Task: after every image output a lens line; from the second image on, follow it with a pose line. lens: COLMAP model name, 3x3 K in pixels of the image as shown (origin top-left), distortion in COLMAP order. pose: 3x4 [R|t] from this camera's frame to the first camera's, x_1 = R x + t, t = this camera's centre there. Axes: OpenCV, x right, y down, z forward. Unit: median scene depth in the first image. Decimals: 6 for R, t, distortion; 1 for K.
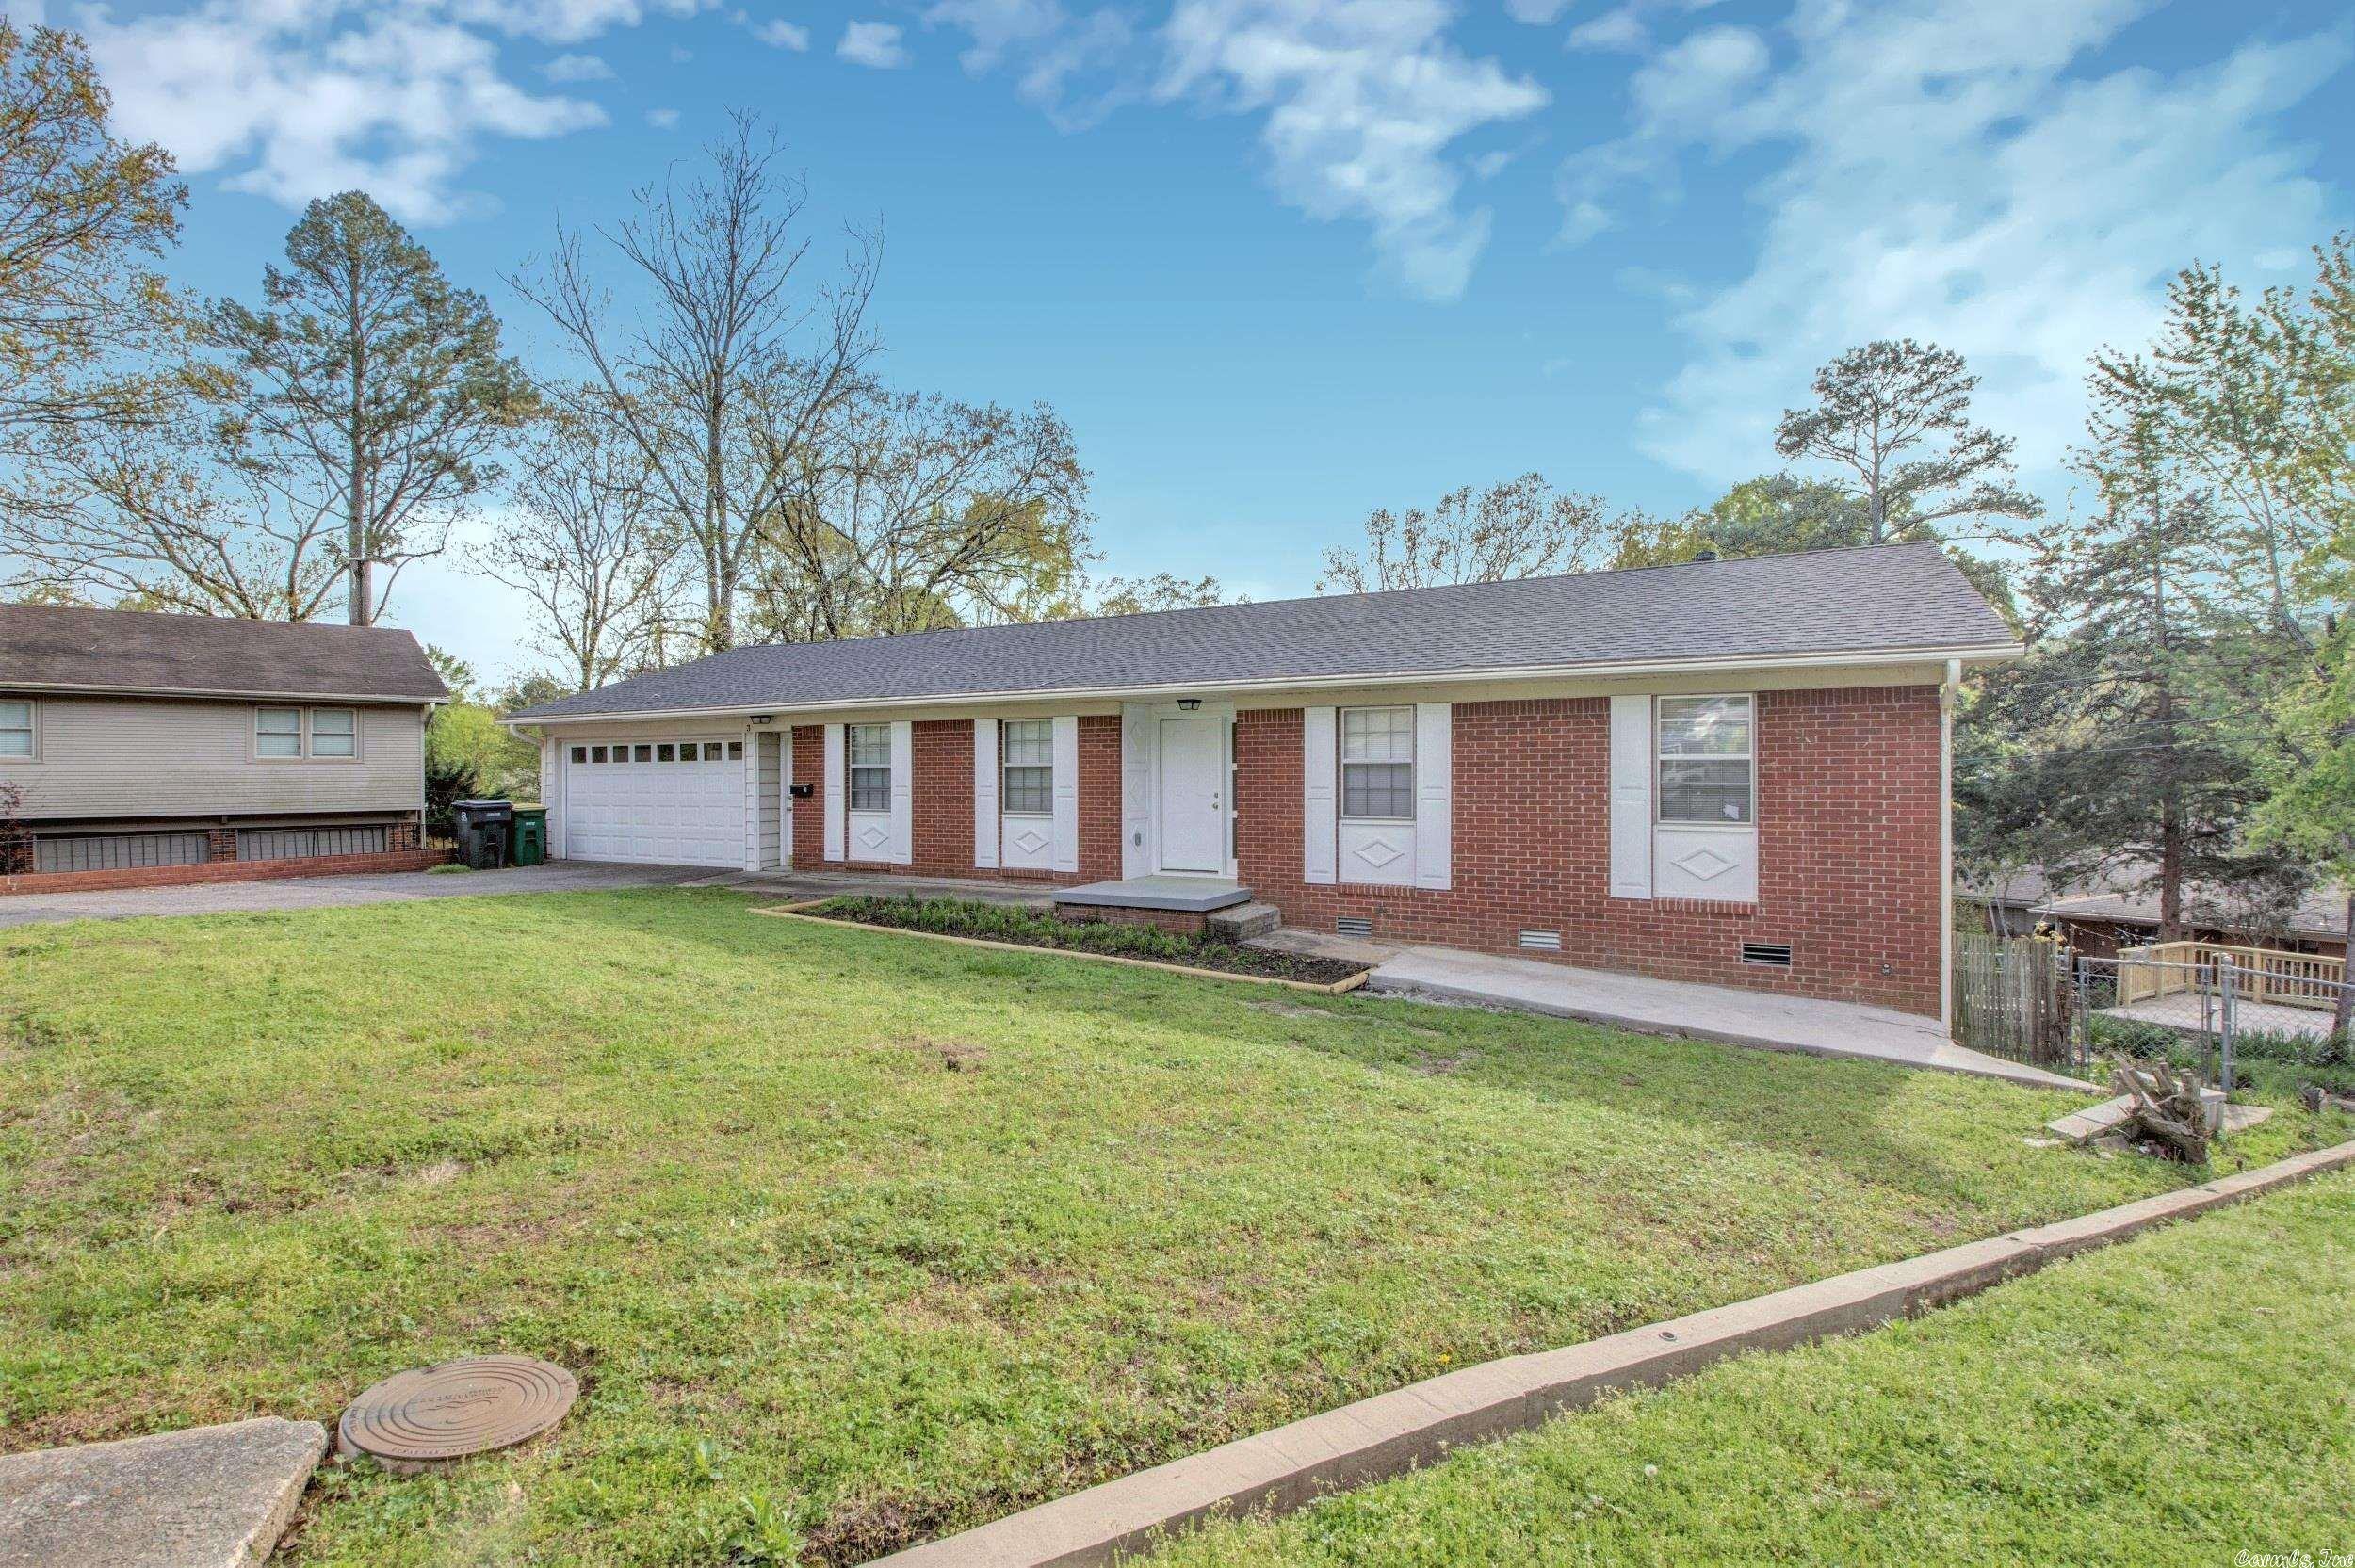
lens RADIAL K [[1094.6, 0, 1173.3], [0, 1094.6, 781.7], [0, 0, 1]] dist [-0.000856, -0.013566]
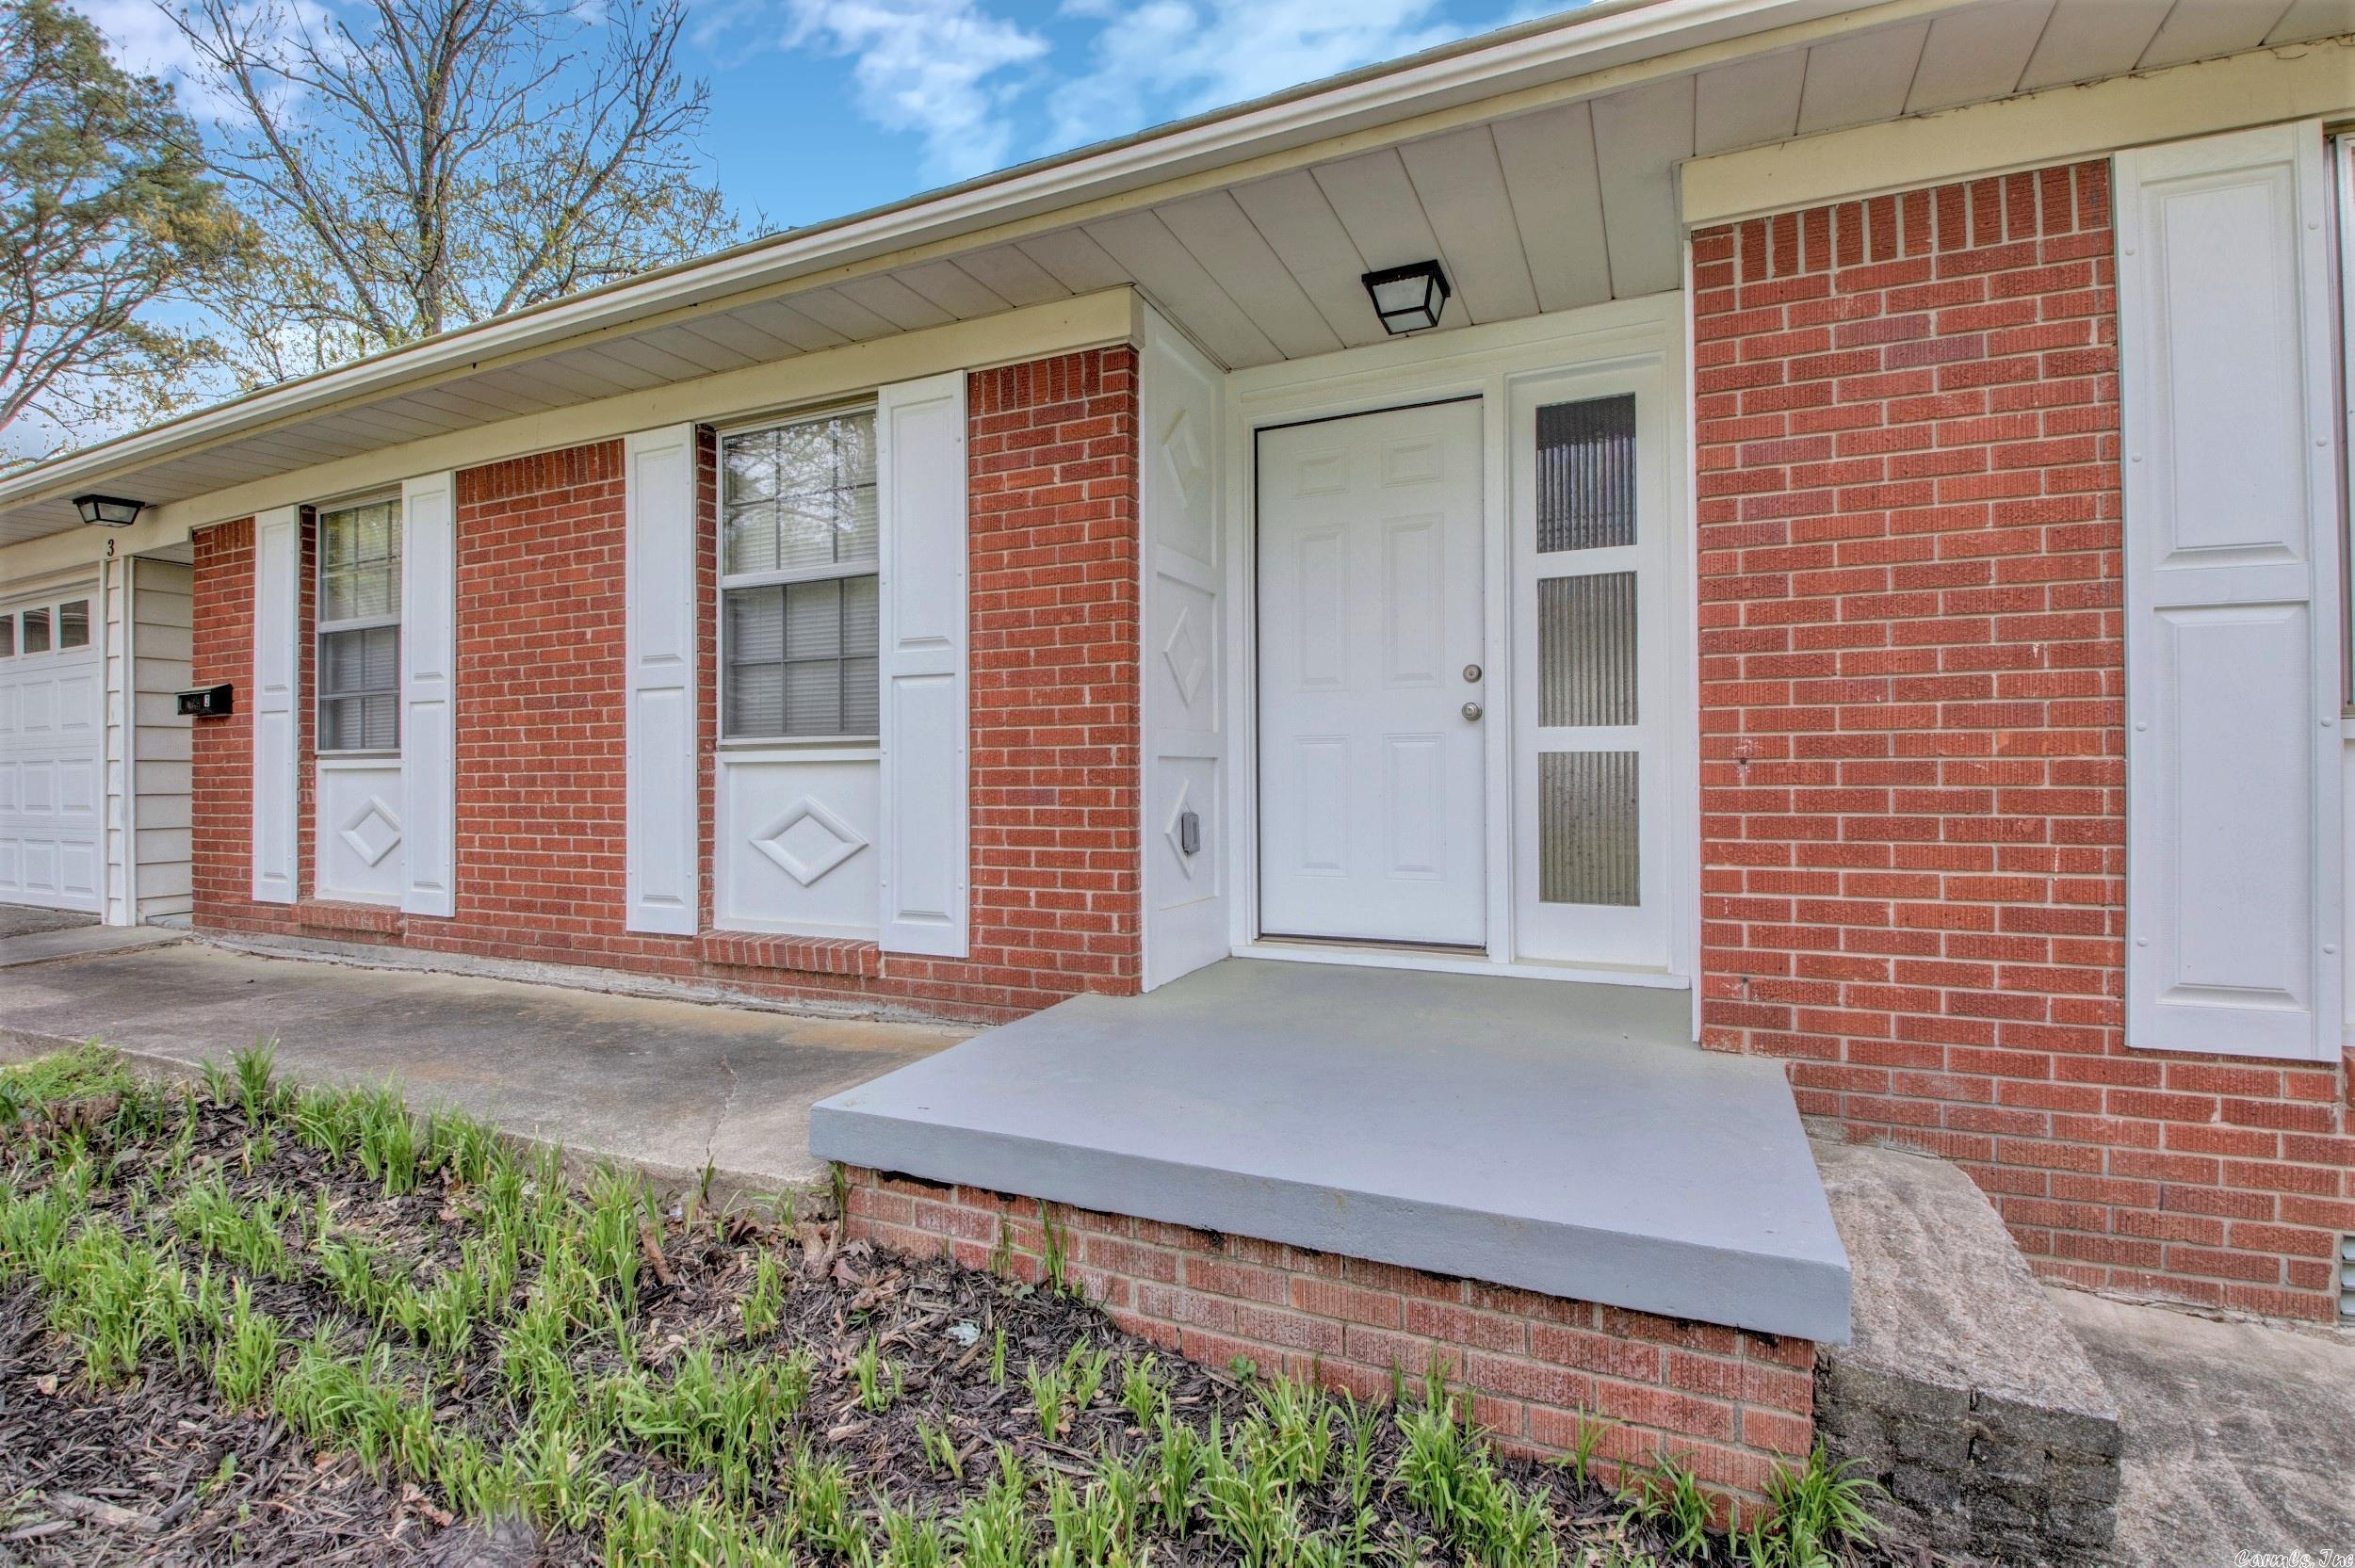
lens RADIAL K [[1094.6, 0, 1181.2], [0, 1094.6, 785.8], [0, 0, 1]] dist [-0.000856, -0.013566]
pose [[0.997079, -0.000421, 0.076374, -0.053181], [0.000522, 0.999999, -0.001295, 0.039198], [-0.076374, 0.001331, 0.997078, 0.694785]]
